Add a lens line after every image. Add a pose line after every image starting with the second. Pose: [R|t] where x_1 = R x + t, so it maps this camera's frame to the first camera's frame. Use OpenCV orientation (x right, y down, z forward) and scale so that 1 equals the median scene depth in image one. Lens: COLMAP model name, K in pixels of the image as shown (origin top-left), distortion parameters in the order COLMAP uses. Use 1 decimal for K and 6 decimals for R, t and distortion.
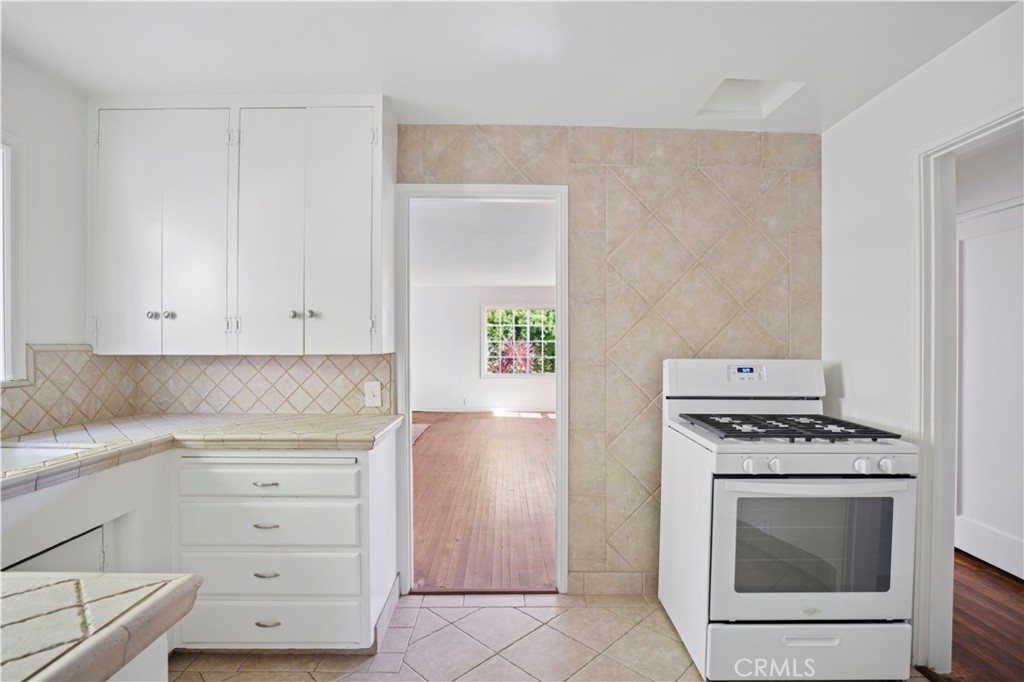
lens RADIAL K [[489.3, 0, 513.9], [0, 489.3, 341.4], [0, 0, 1]] dist [-0.054590, 0.016061]
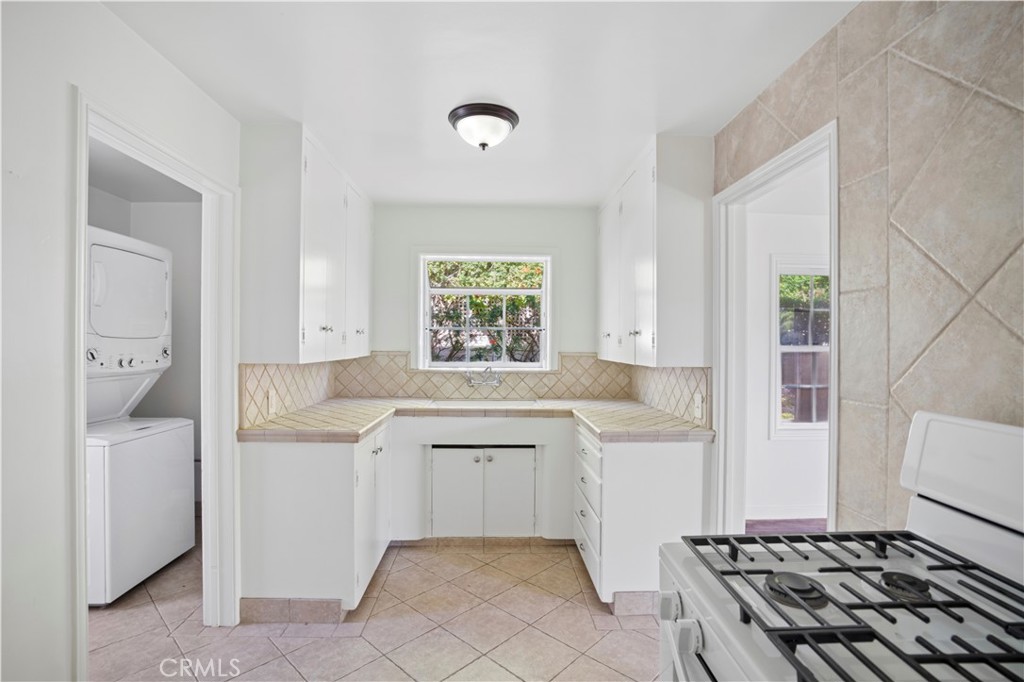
lens RADIAL K [[489.3, 0, 513.9], [0, 489.3, 341.4], [0, 0, 1]] dist [-0.054590, 0.016061]
pose [[0.010825, -0.000954, -0.999941, 0.727296], [-0.003073, 0.999995, -0.000987, -0.027217], [0.999937, 0.003083, 0.010822, 0.573489]]
